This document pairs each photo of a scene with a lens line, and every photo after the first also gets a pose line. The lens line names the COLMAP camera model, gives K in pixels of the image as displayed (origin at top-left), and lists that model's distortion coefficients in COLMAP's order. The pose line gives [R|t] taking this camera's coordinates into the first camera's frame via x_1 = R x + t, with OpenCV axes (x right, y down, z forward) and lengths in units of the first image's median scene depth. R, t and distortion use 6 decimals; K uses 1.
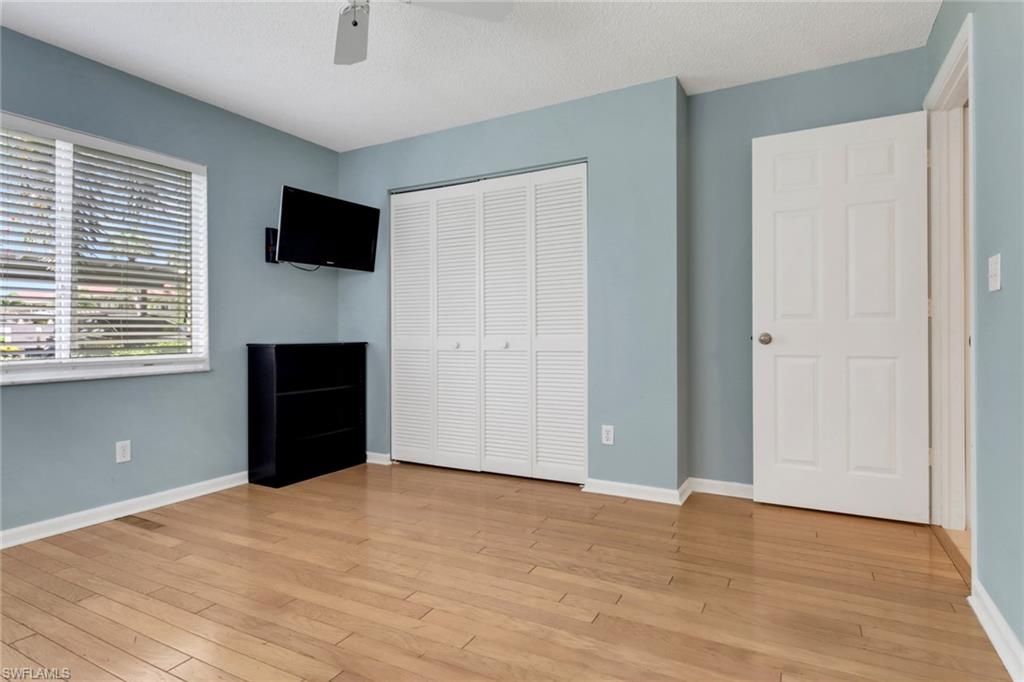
lens RADIAL K [[513.4, 0, 513.1], [0, 513.4, 327.9], [0, 0, 1]] dist [-0.001634, -0.000555]
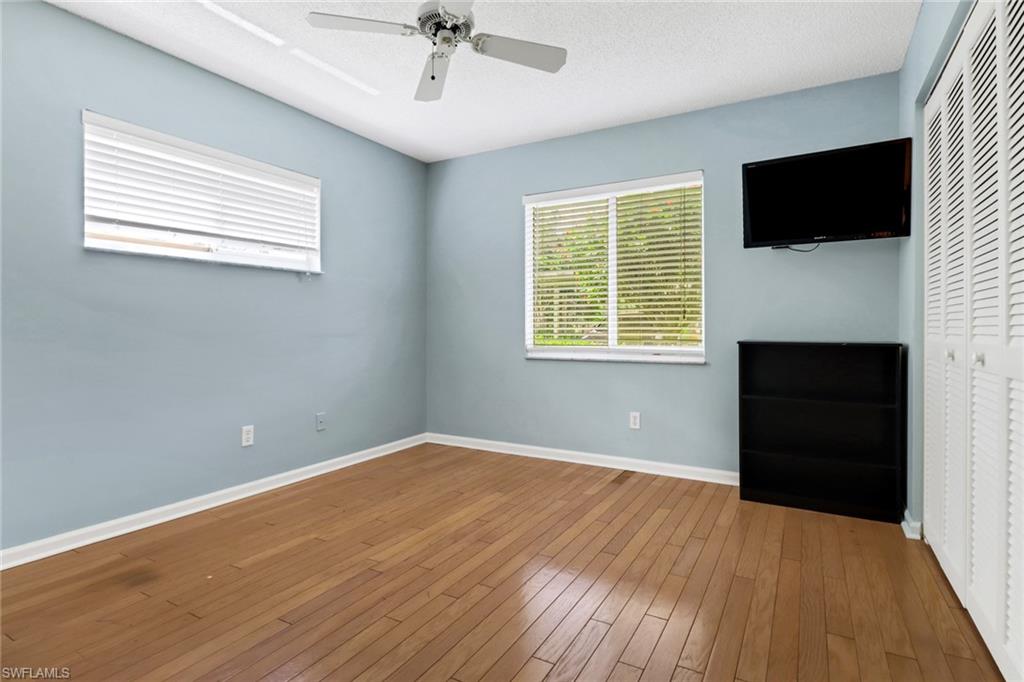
lens RADIAL K [[539.1, 0, 517.3], [0, 539.1, 323.6], [0, 0, 1]] dist [0.002425, -0.000017]
pose [[0.005779, -0.002845, -0.999979, 0.609681], [0.002584, 0.999993, -0.002830, 0.003431], [0.999980, -0.002568, 0.005786, 0.740111]]
